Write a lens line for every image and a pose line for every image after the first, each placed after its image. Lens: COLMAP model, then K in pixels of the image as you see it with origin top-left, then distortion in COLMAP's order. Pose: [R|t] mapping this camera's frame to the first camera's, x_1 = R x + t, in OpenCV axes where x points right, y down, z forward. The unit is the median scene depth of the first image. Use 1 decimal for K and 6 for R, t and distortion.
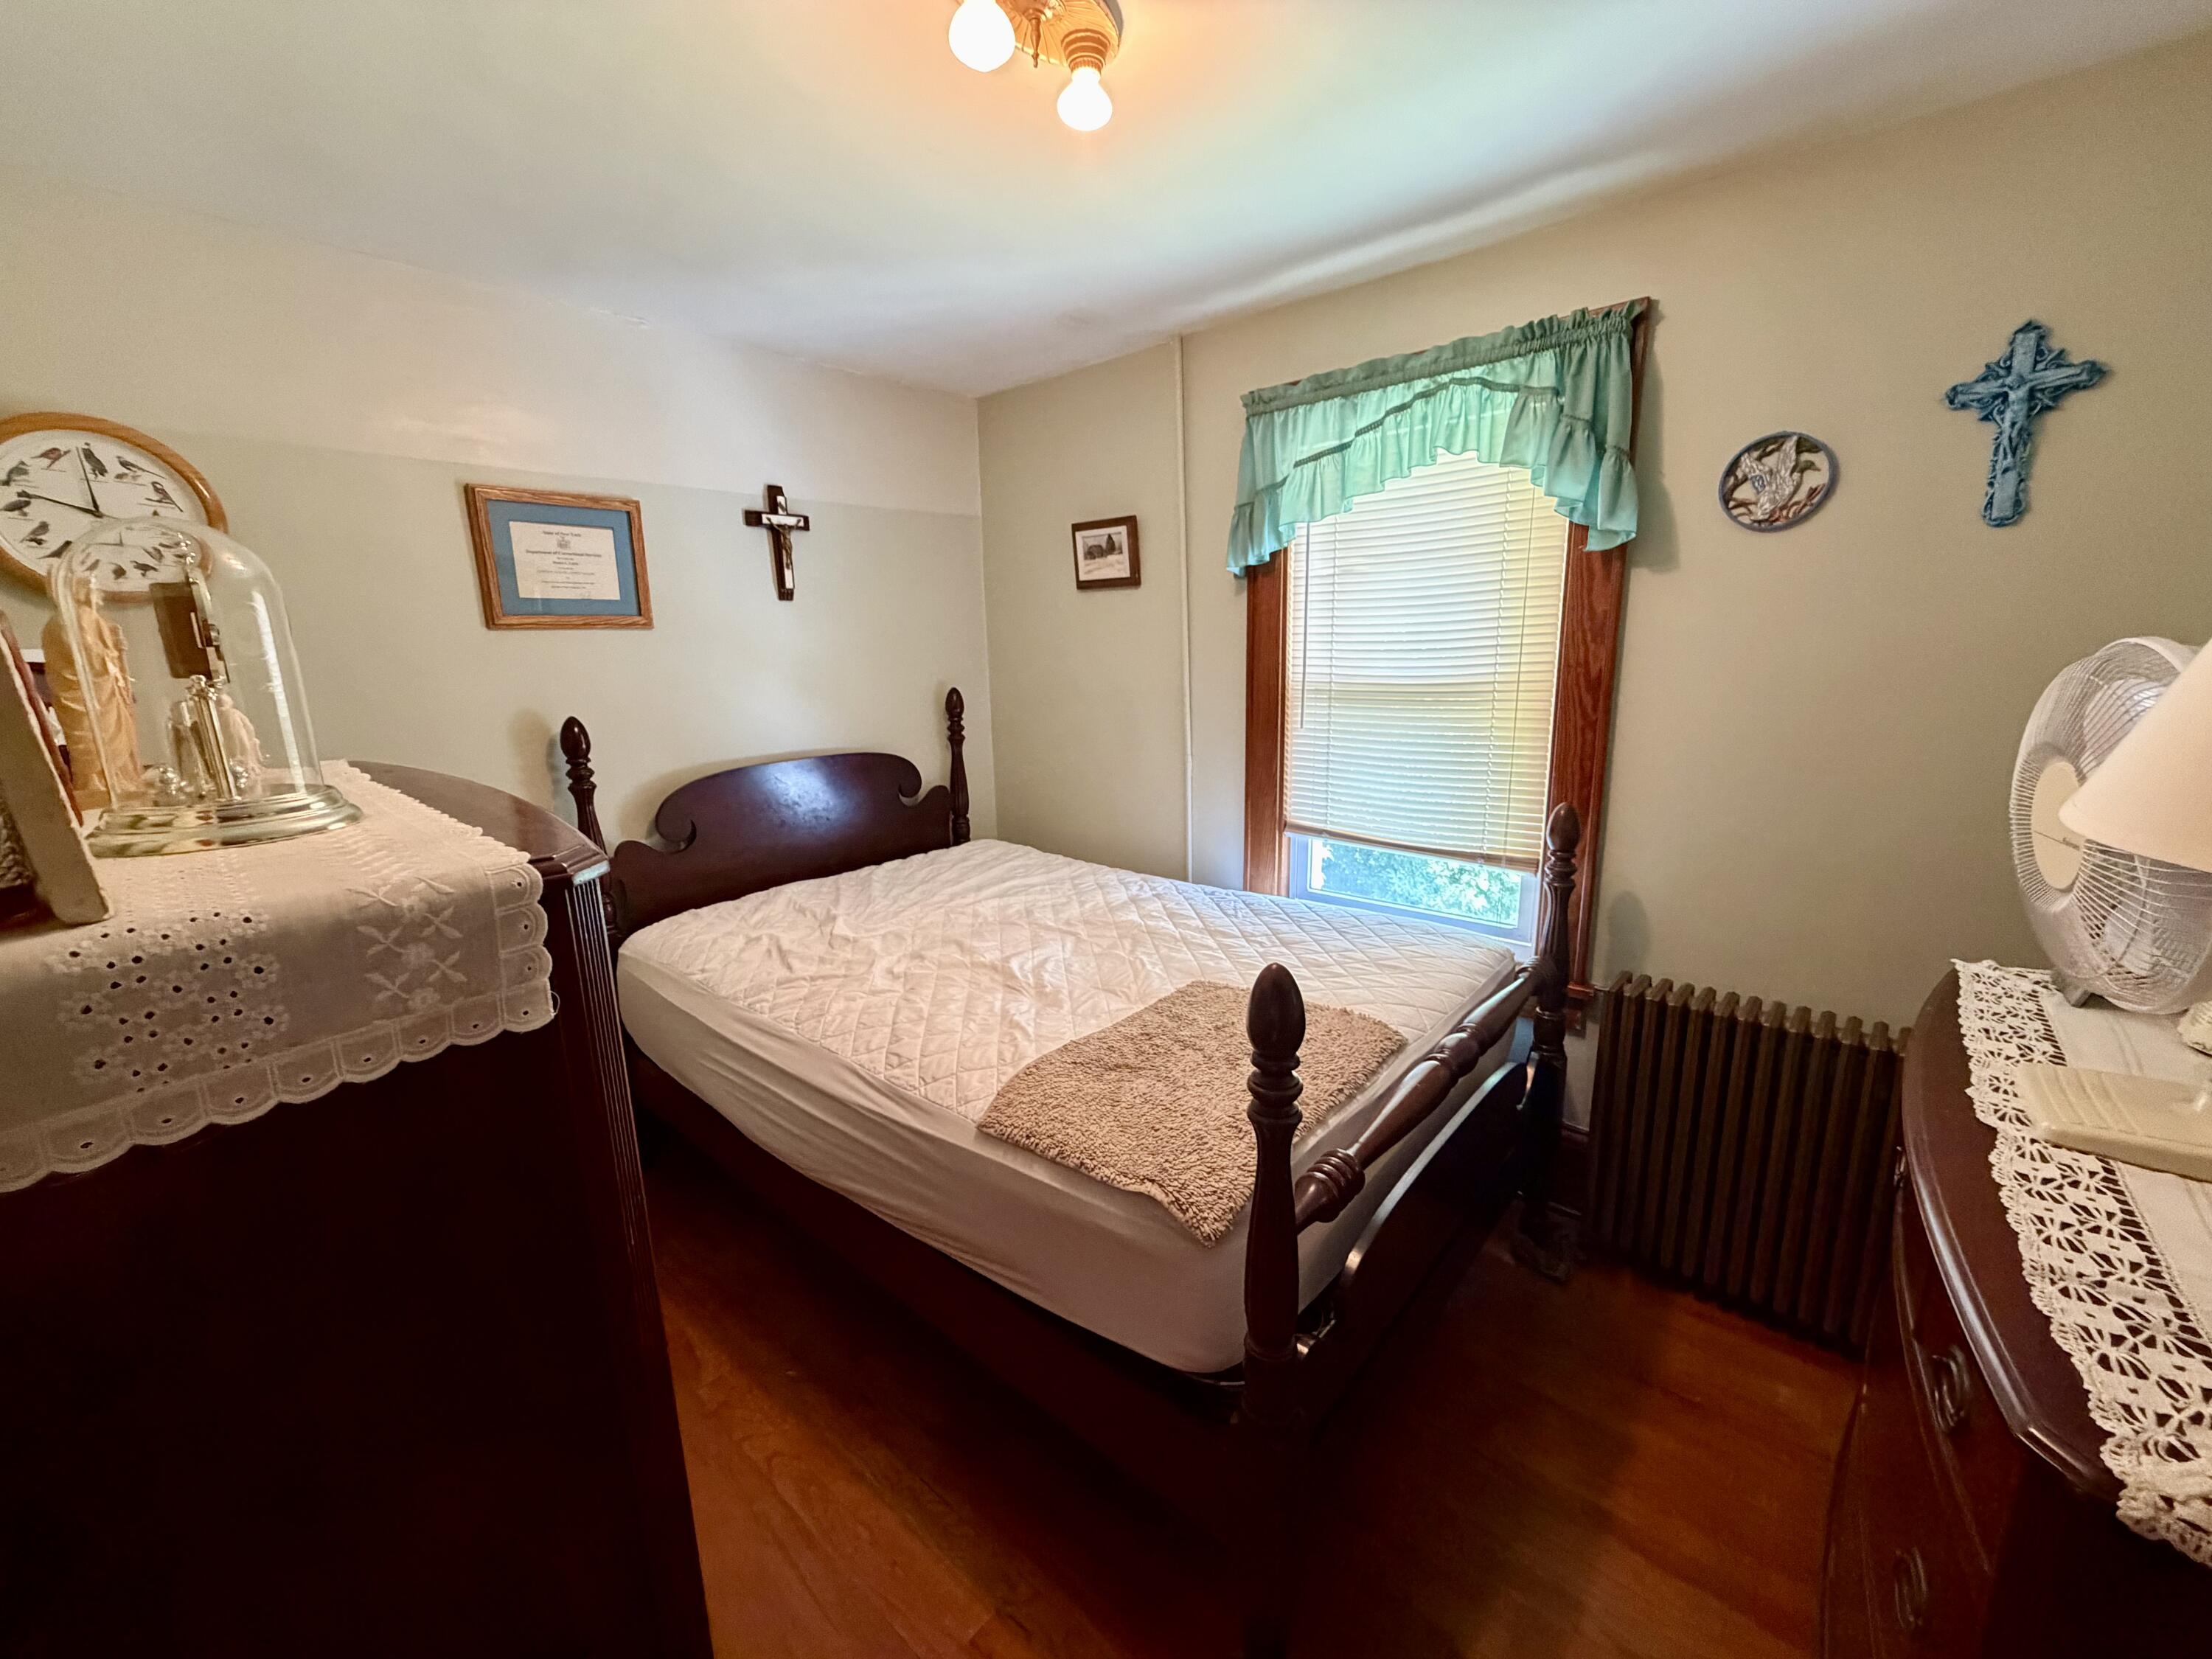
lens RADIAL K [[865.7, 0, 1106.0], [0, 865.7, 829.5], [0, 0, 1]] dist [0.000615, 0.000292]
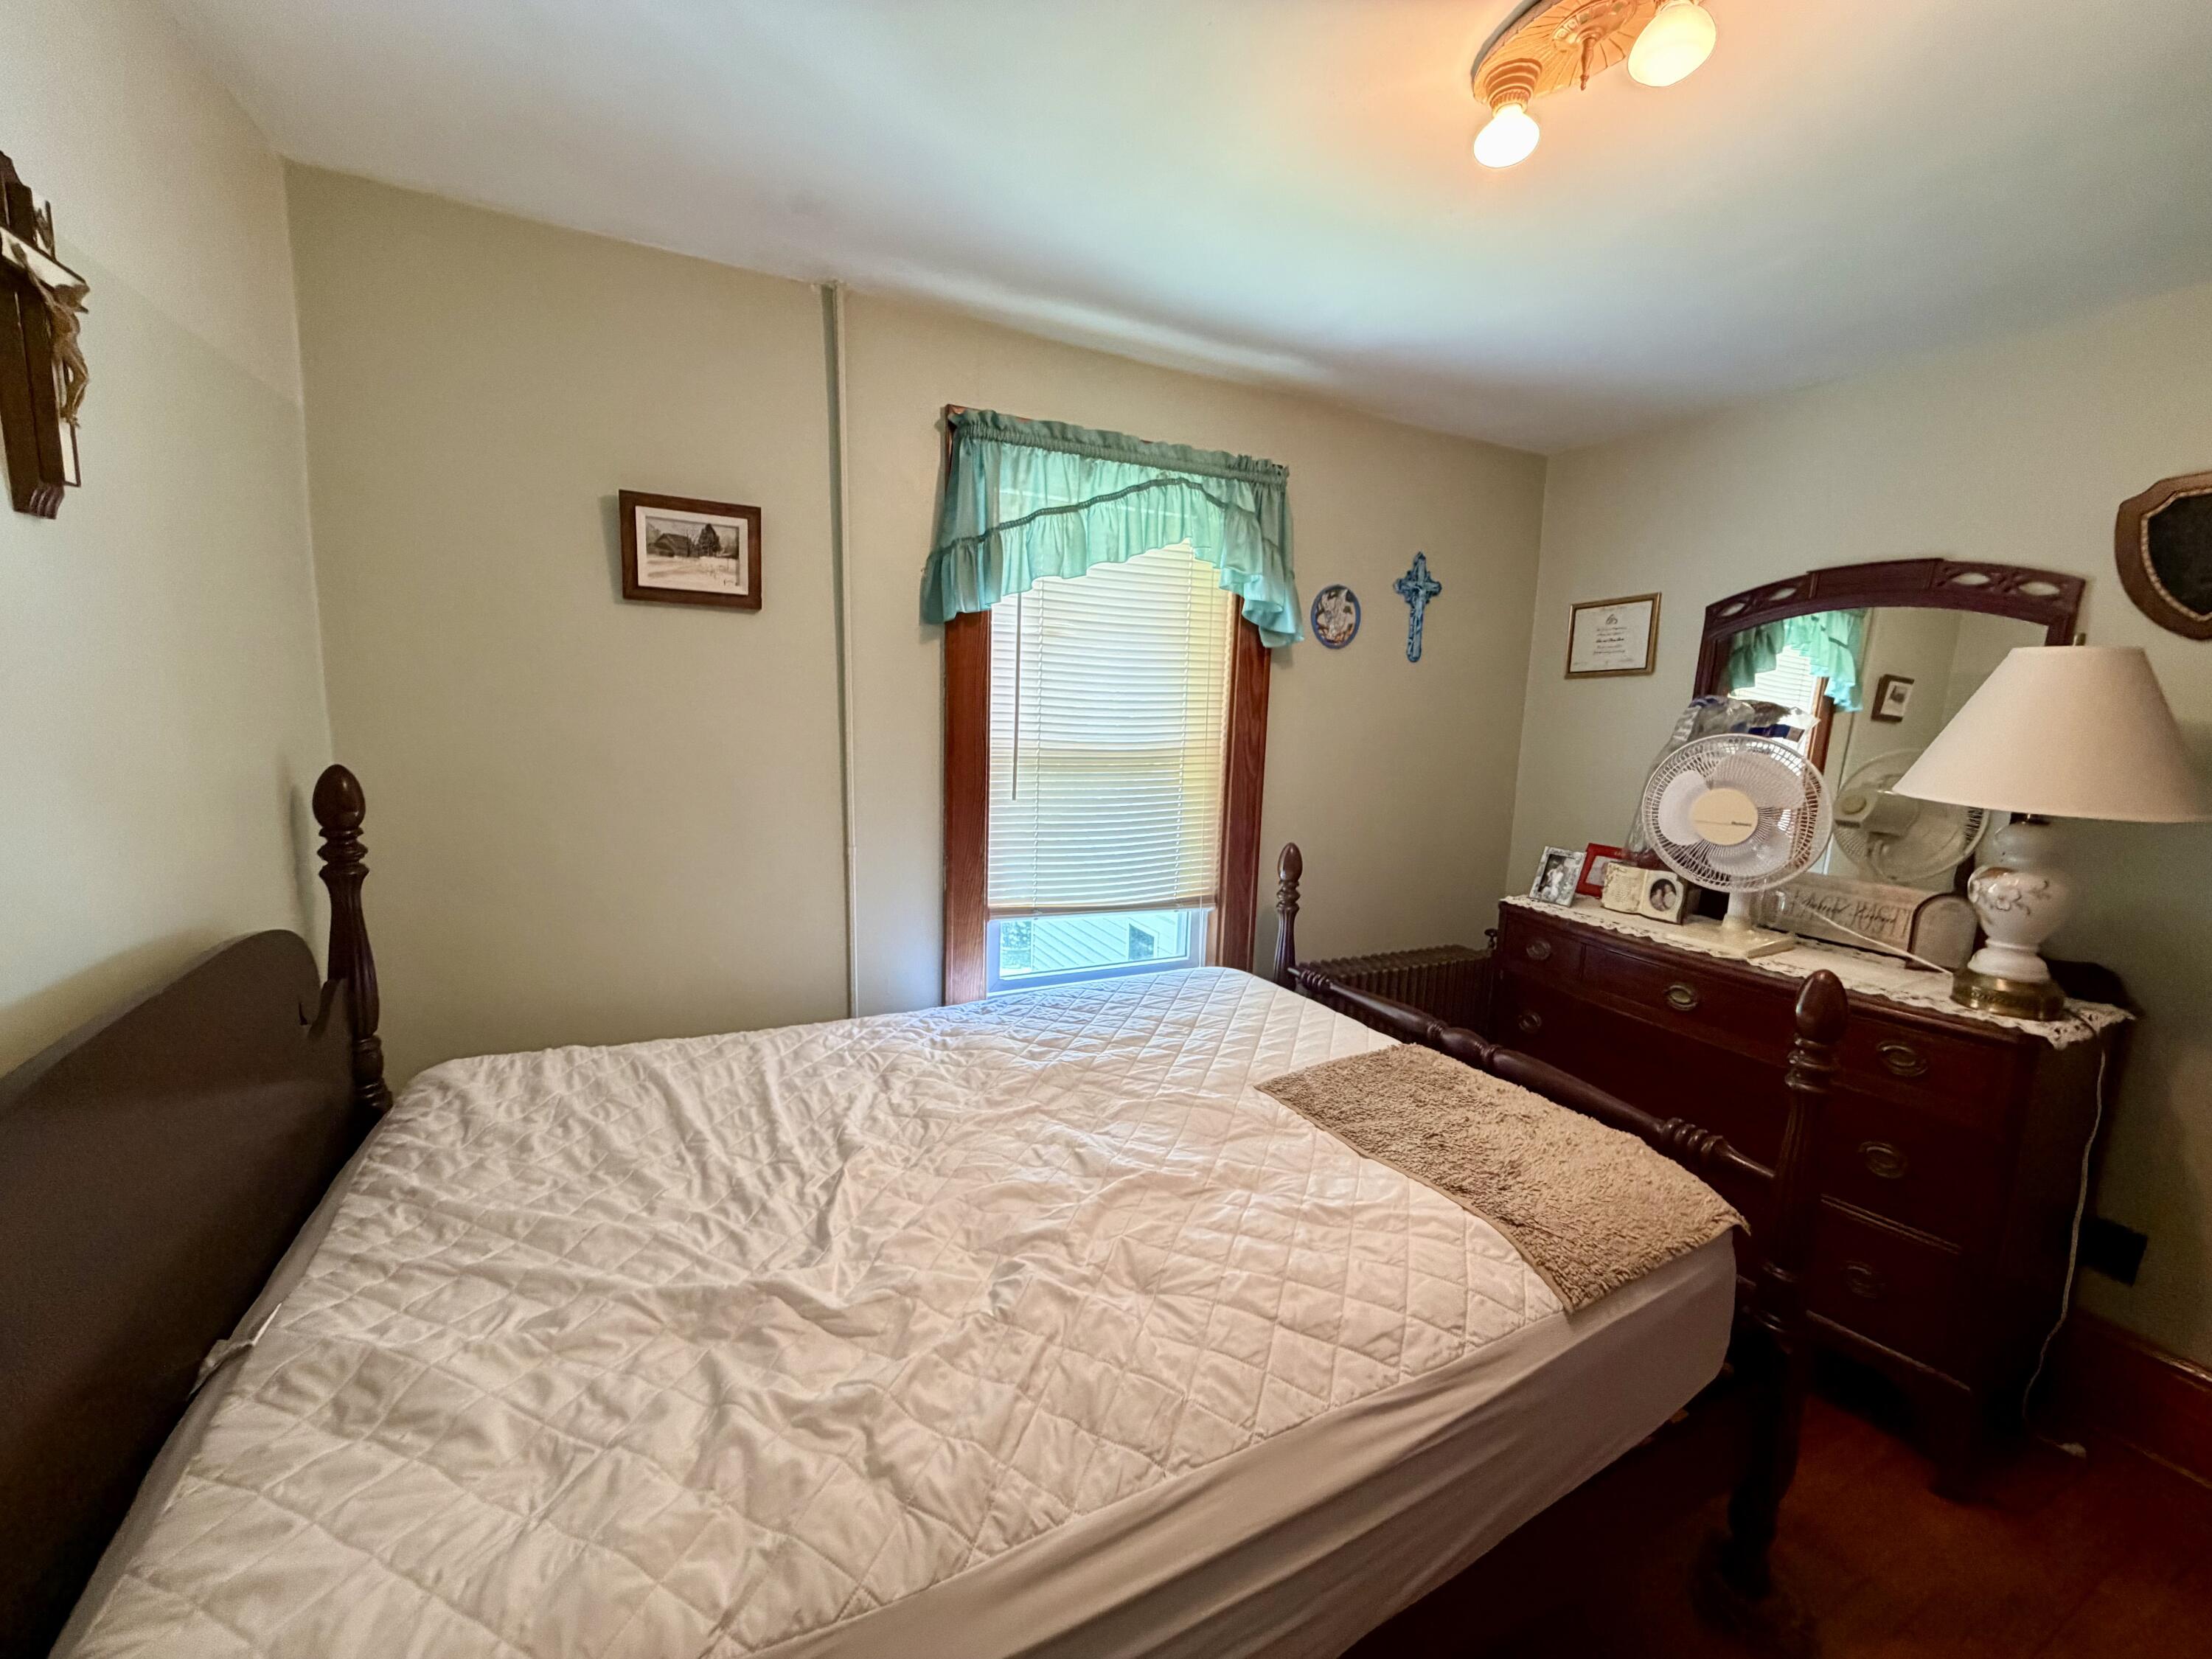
lens RADIAL K [[865.7, 0, 1106.0], [0, 865.7, 829.5], [0, 0, 1]] dist [0.000615, 0.000292]
pose [[0.387891, -0.096006, 0.916691, -0.642772], [0.153610, 0.987385, 0.038411, -0.123099], [-0.908815, 0.125914, 0.397745, 0.649302]]
